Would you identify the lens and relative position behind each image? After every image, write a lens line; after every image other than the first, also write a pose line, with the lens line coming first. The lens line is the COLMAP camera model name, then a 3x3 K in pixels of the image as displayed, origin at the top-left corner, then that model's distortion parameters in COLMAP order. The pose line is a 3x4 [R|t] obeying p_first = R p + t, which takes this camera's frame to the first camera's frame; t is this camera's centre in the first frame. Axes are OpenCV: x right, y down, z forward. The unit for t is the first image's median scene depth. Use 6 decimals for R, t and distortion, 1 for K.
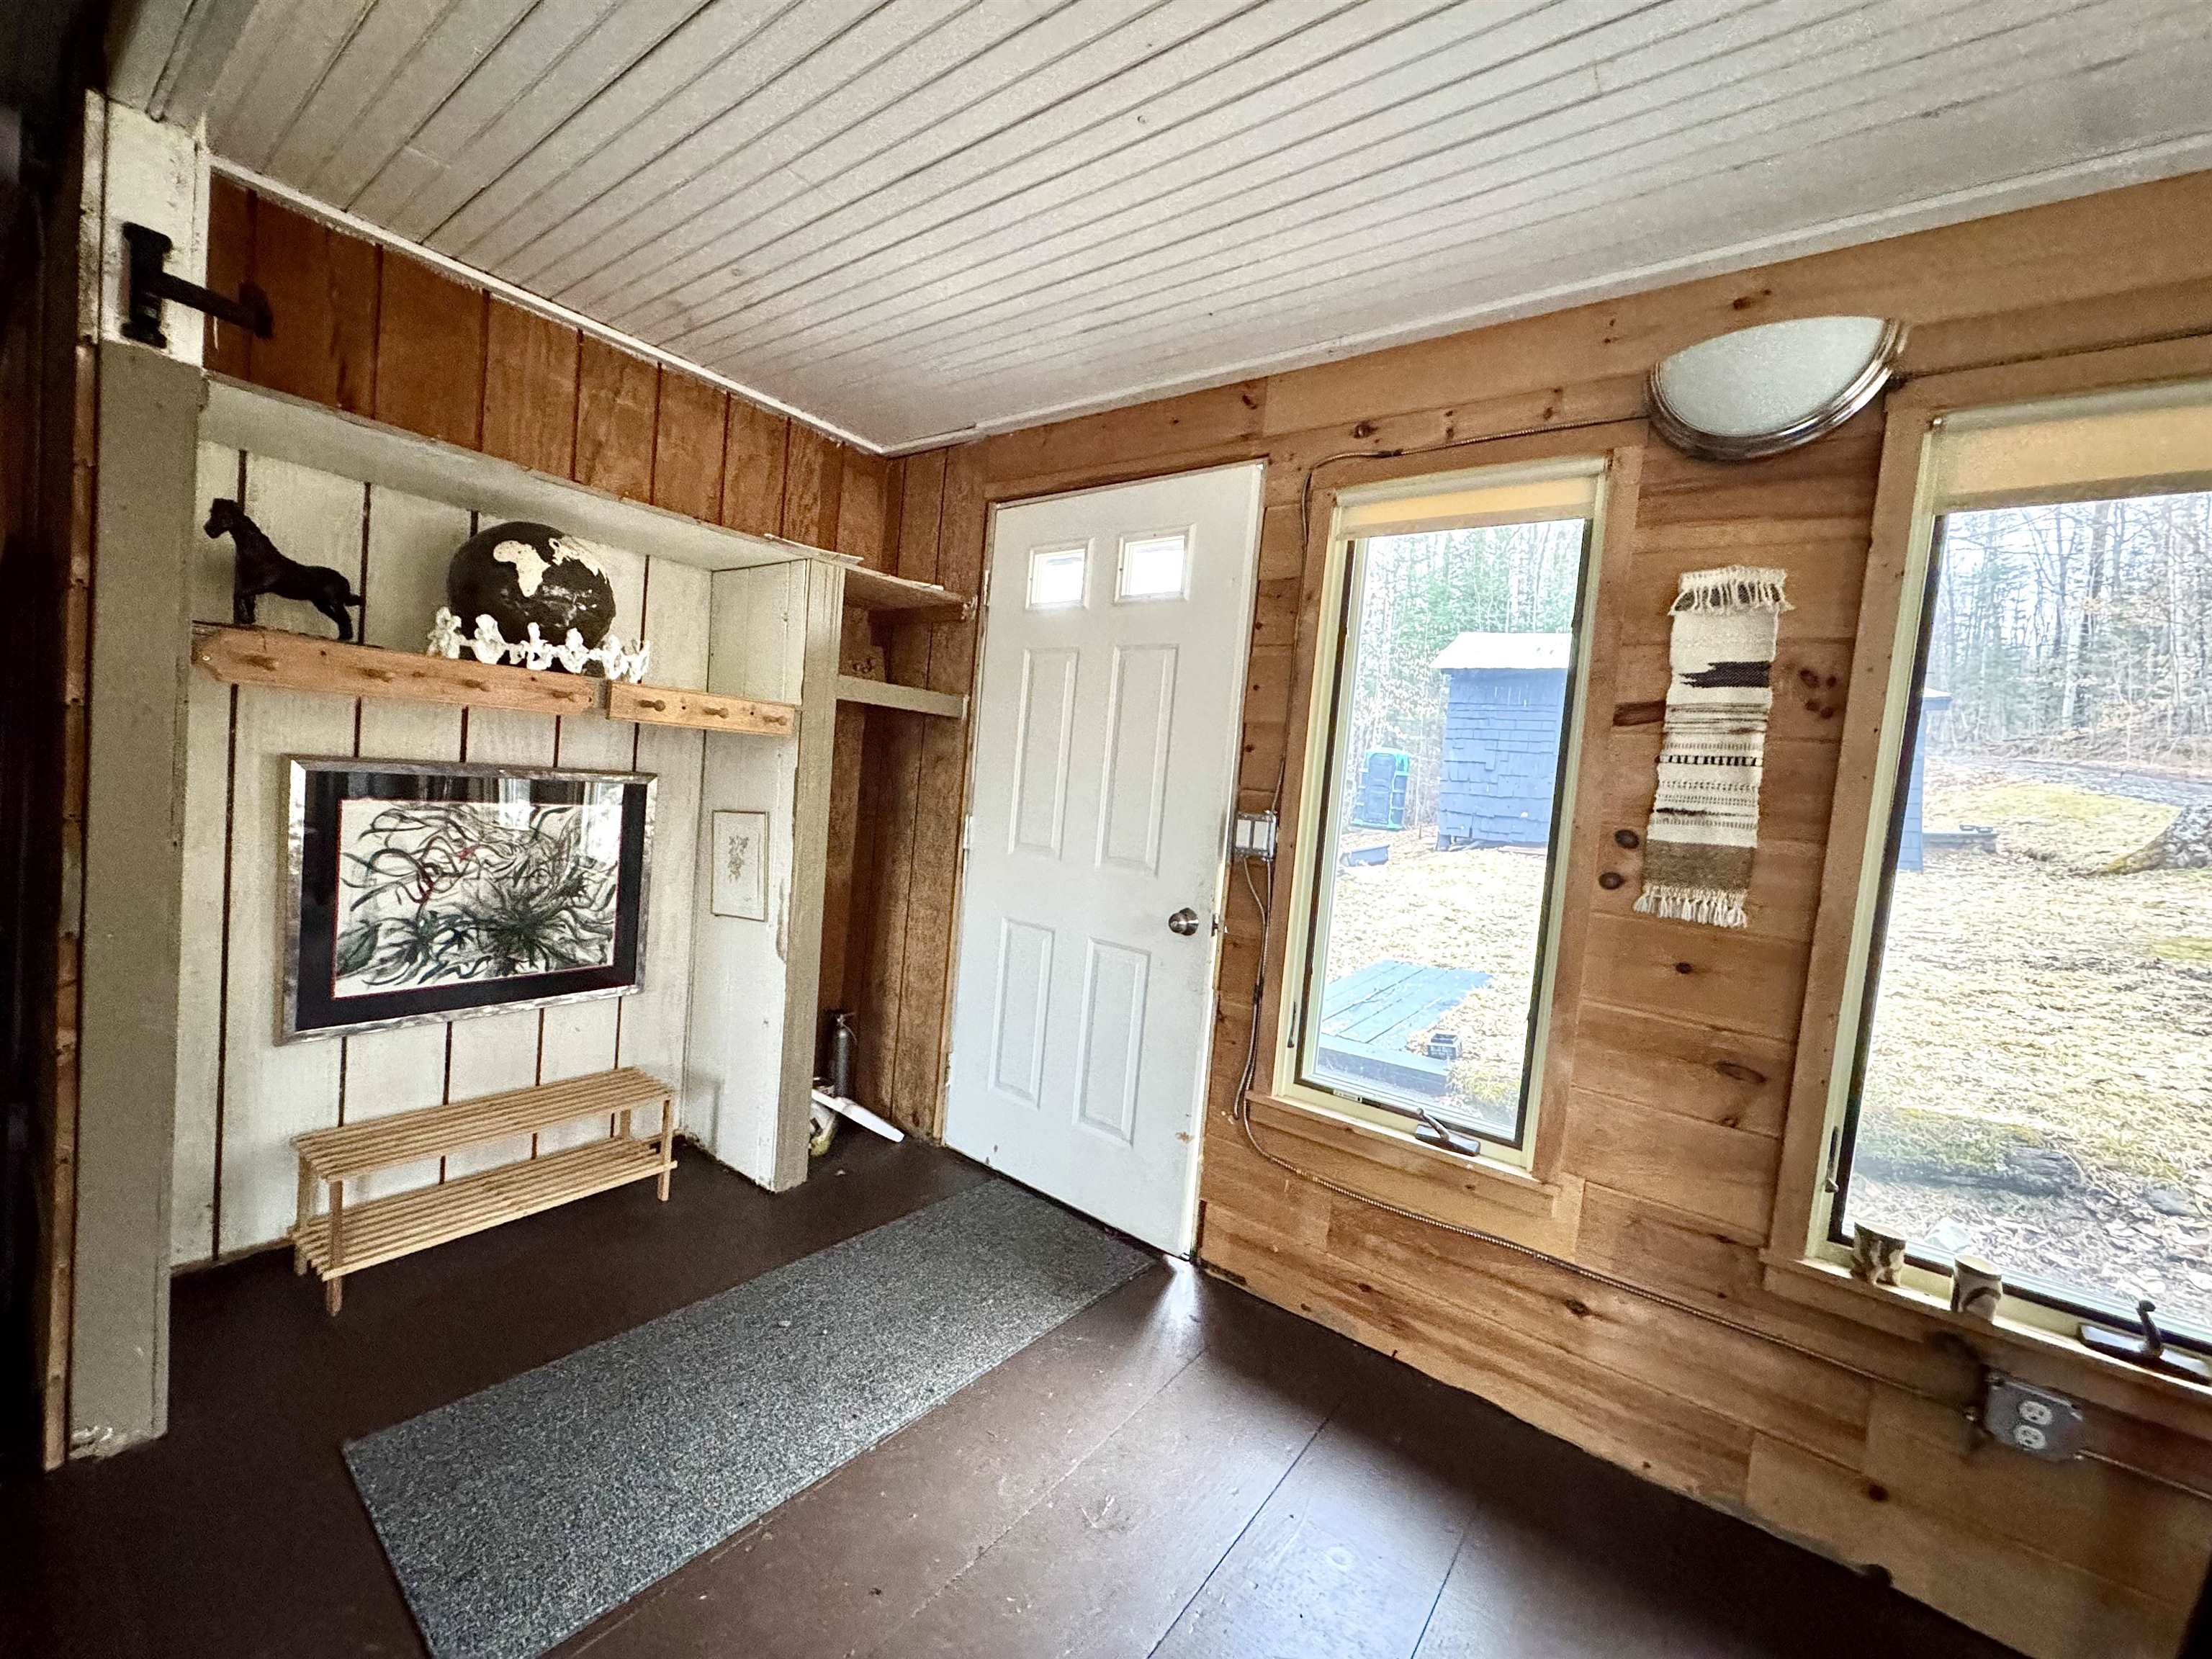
lens RADIAL K [[879.9, 0, 1104.4], [0, 879.9, 827.5], [0, 0, 1]] dist [-0.000358, -0.000362]
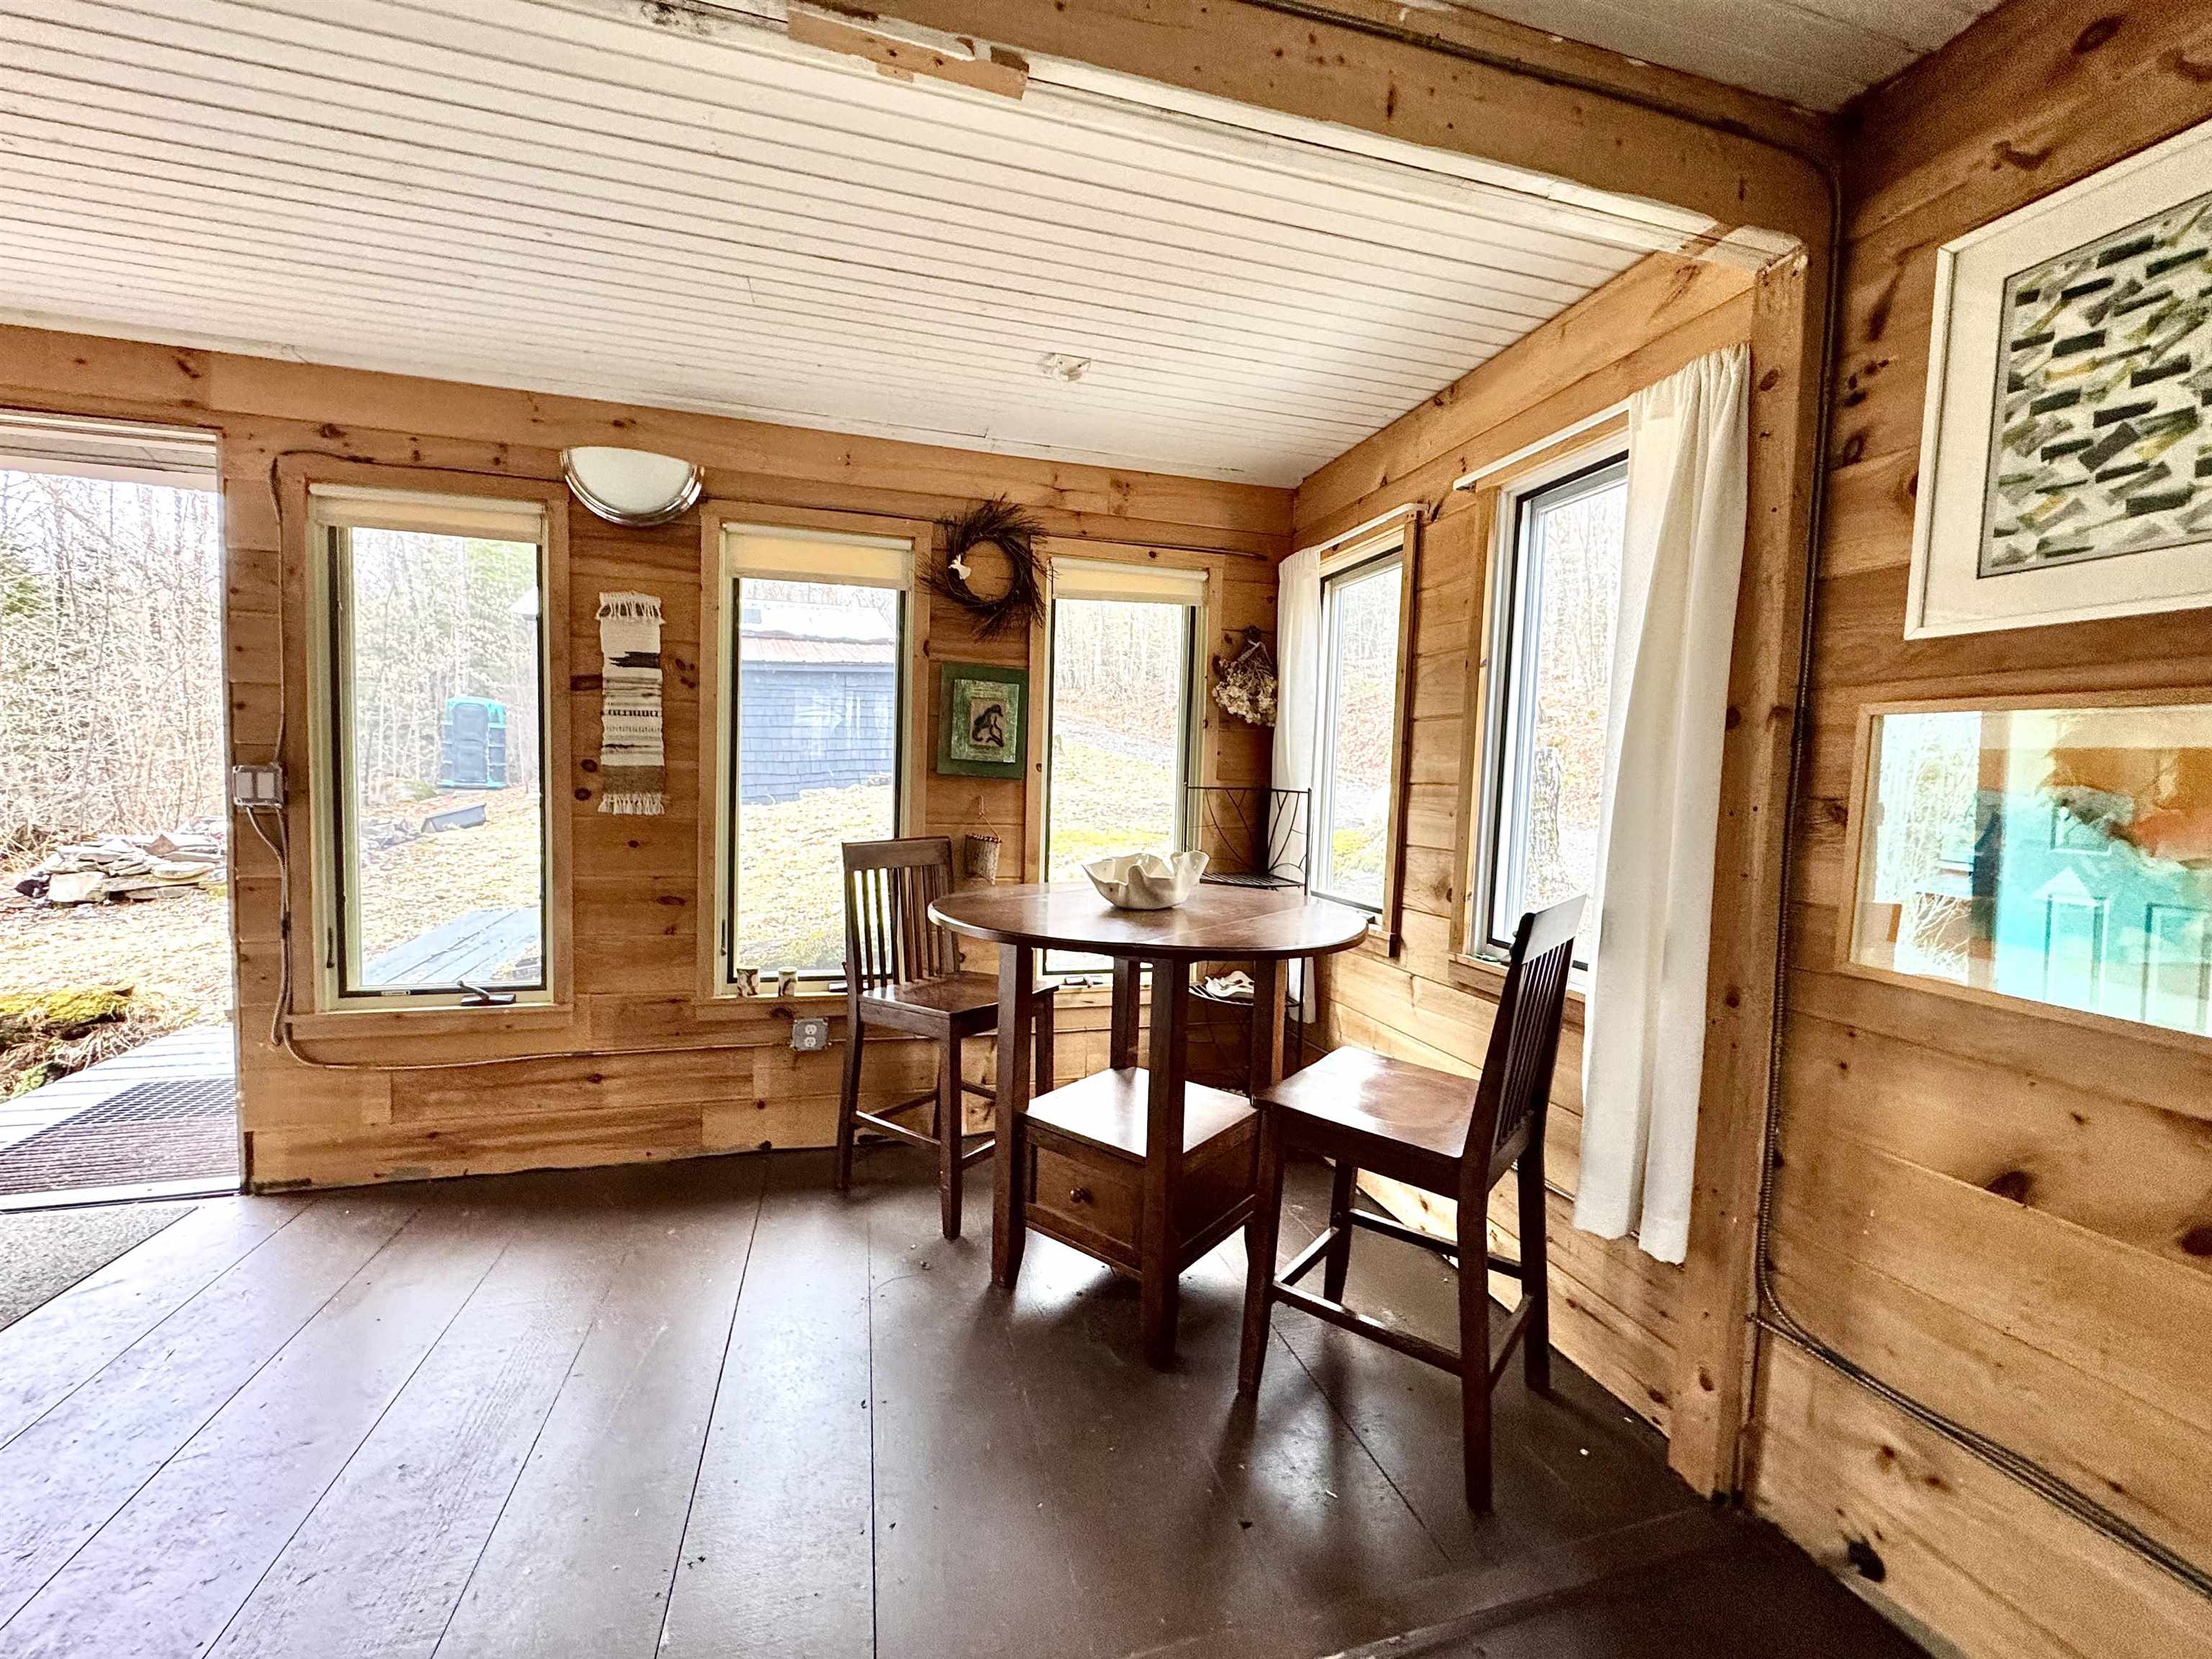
lens RADIAL K [[879.9, 0, 1104.4], [0, 879.9, 827.5], [0, 0, 1]] dist [-0.000358, -0.000362]
pose [[0.608127, -0.114963, 0.785471, -0.068985], [0.069502, 0.993369, 0.091581, 0.041687], [-0.790792, -0.001101, 0.612085, -0.632365]]
